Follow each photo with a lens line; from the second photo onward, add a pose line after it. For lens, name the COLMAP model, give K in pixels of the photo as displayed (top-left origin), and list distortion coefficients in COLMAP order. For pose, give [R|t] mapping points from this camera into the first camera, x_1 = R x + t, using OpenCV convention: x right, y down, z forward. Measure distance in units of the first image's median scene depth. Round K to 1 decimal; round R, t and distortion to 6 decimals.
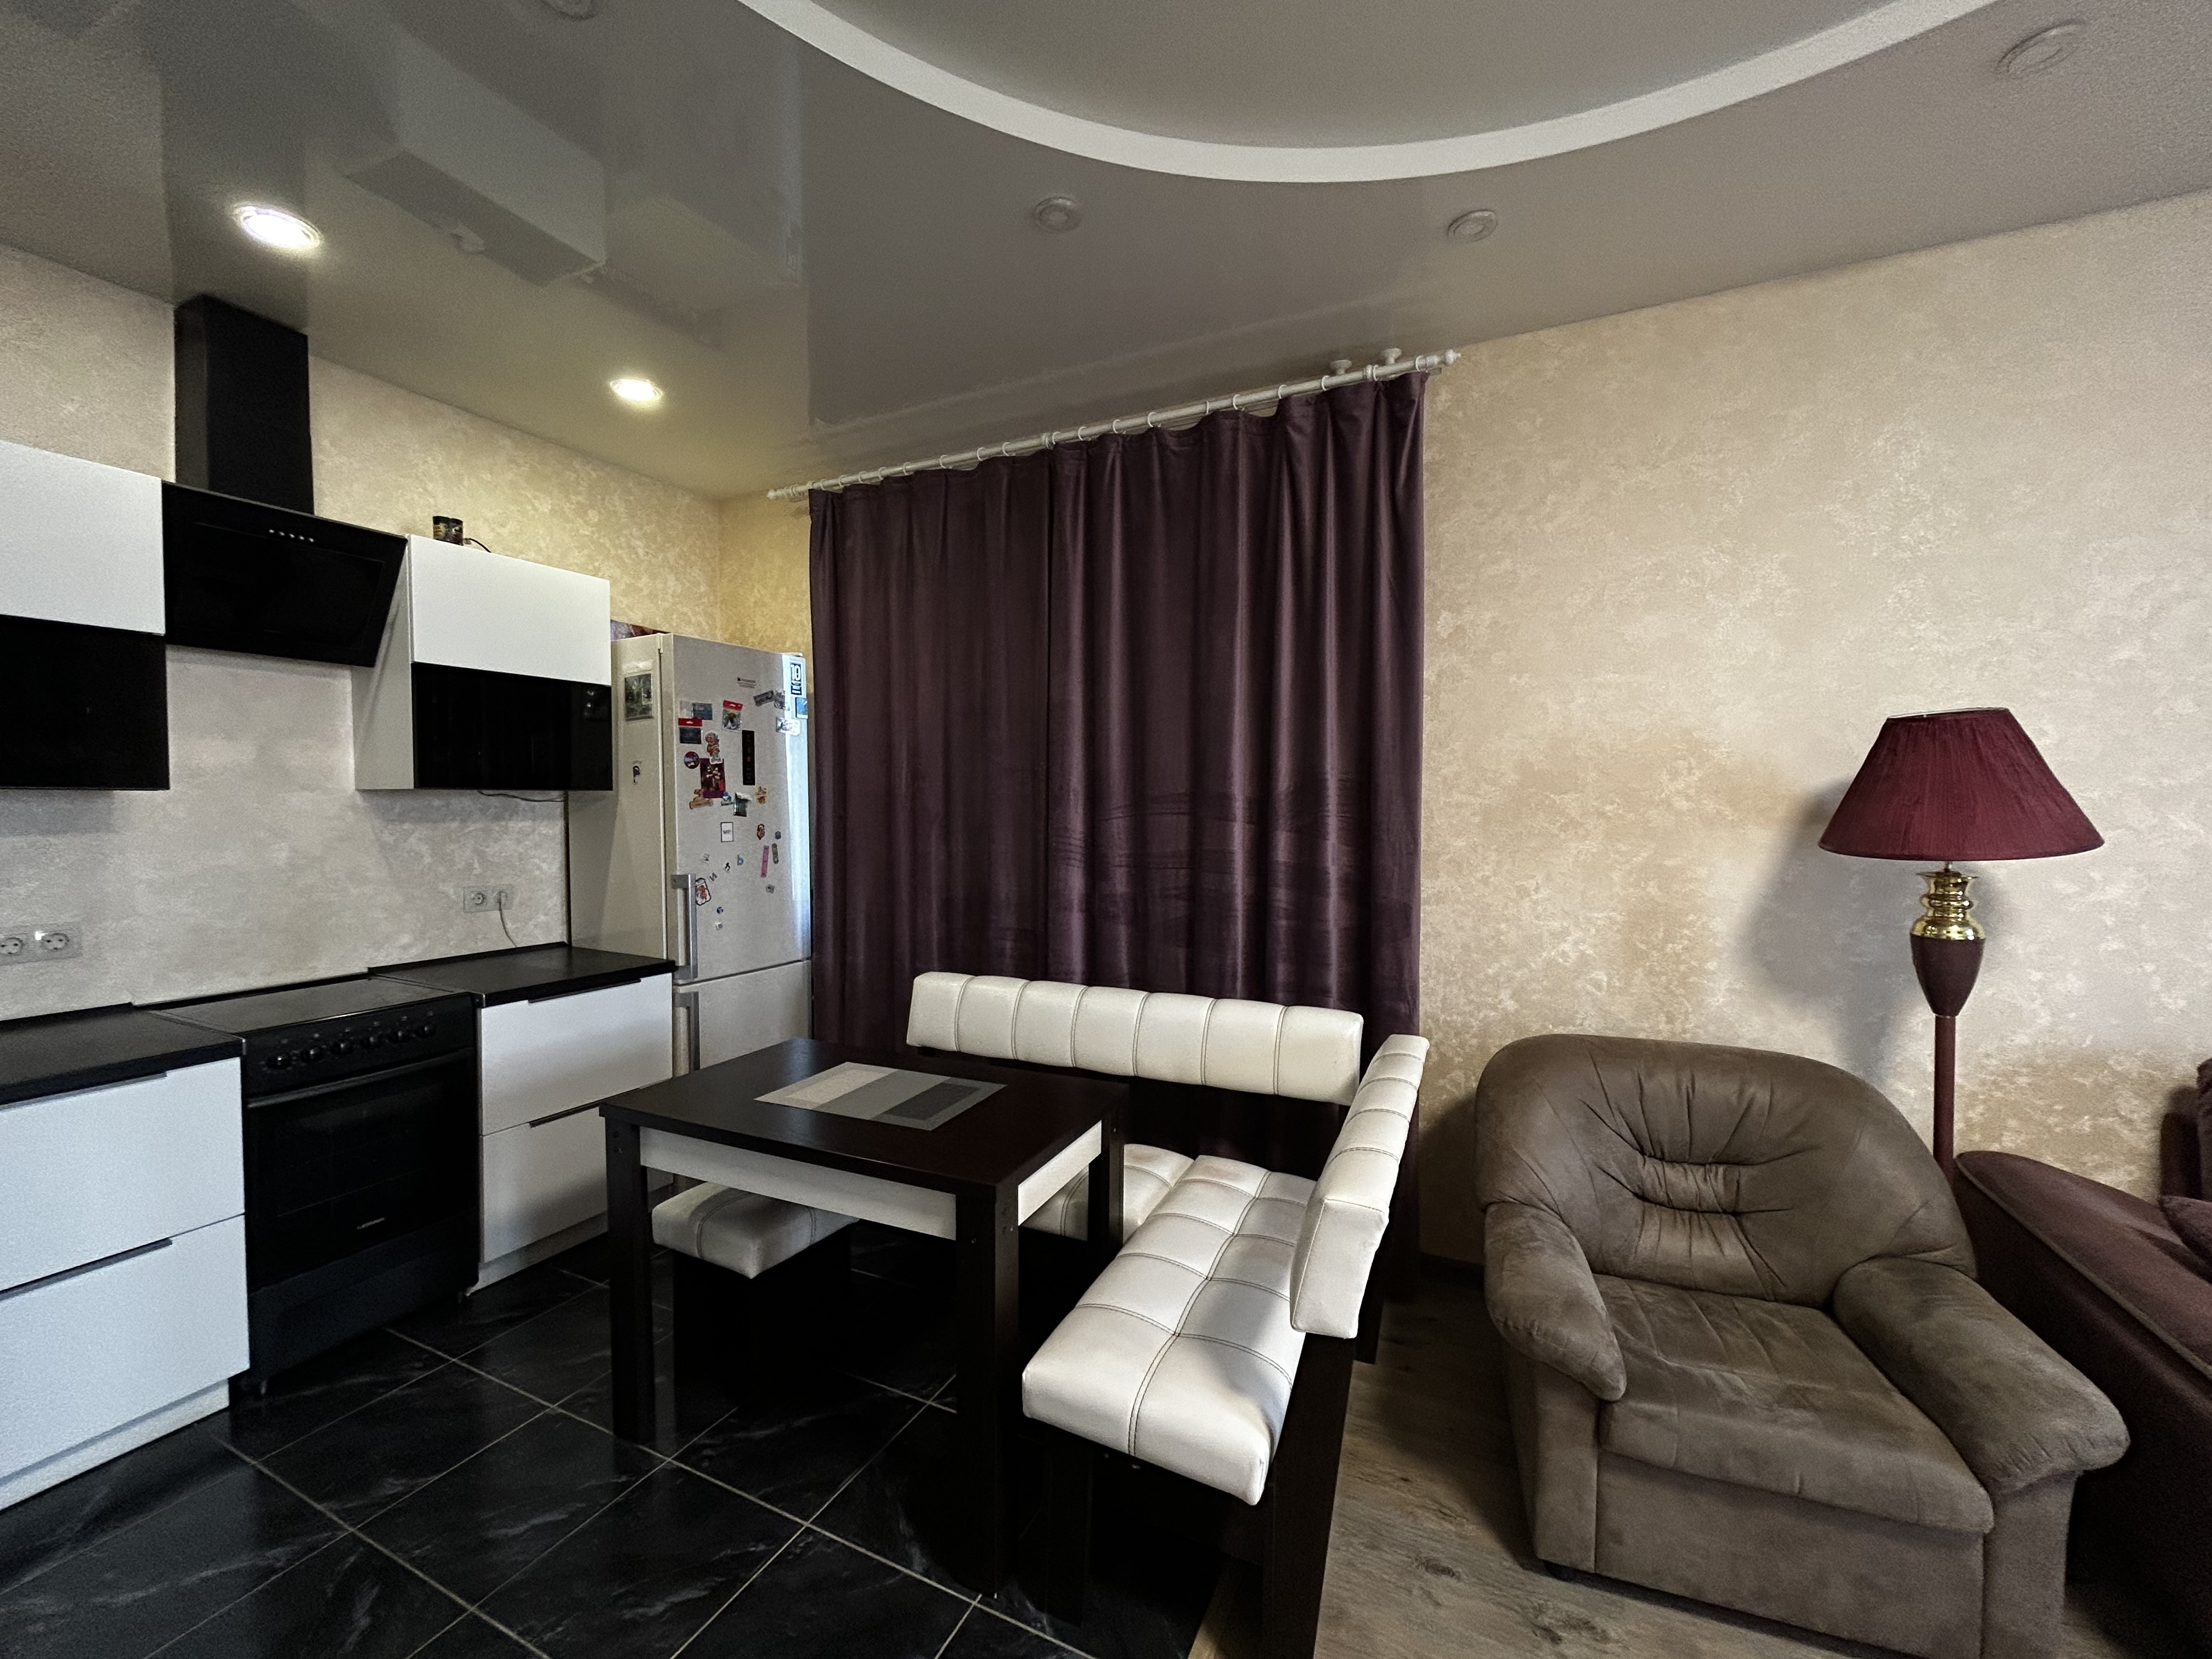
lens RADIAL K [[874.0, 0, 1087.4], [0, 874.0, 830.6], [0, 0, 1]] dist [-0.008678, -0.001389]
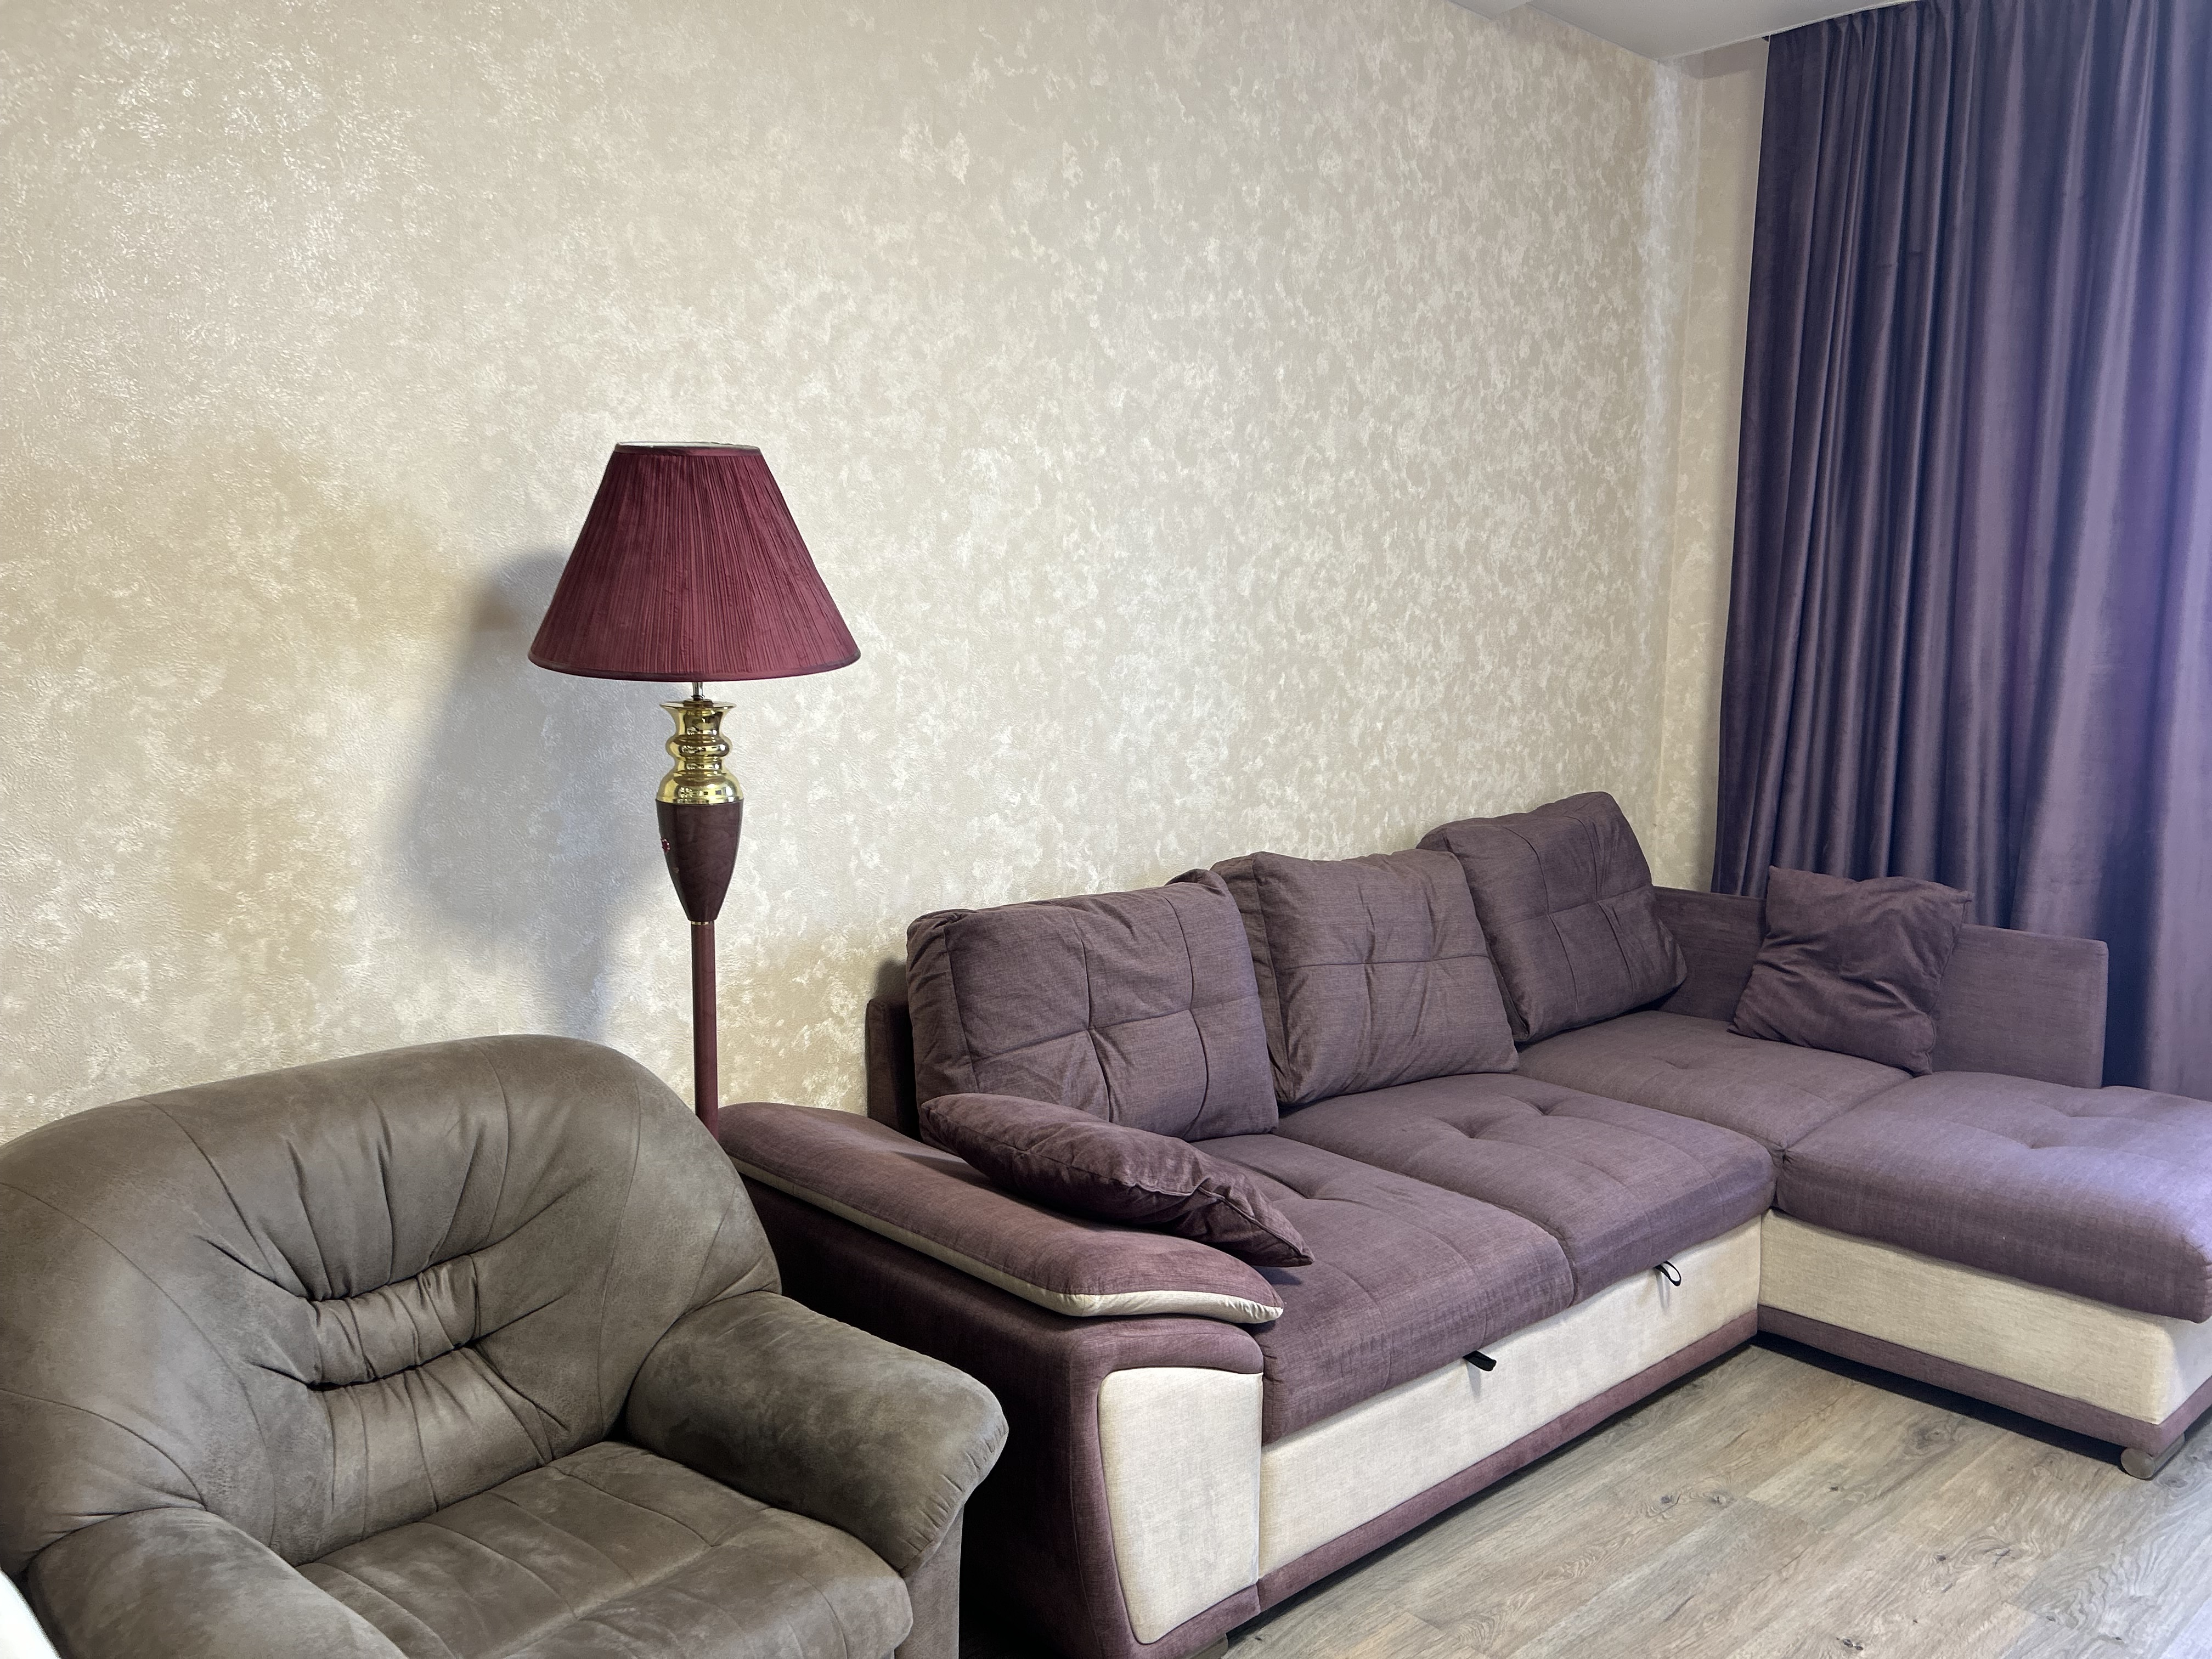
lens RADIAL K [[1652.6, 0, 1096.1], [0, 1652.6, 852.0], [0, 0, 1]] dist [0.041535, -0.059656]
pose [[0.344309, -0.121644, 0.930943, -0.058287], [0.019385, 0.992280, 0.122489, 0.013747], [-0.938656, -0.024128, 0.344009, 0.279778]]
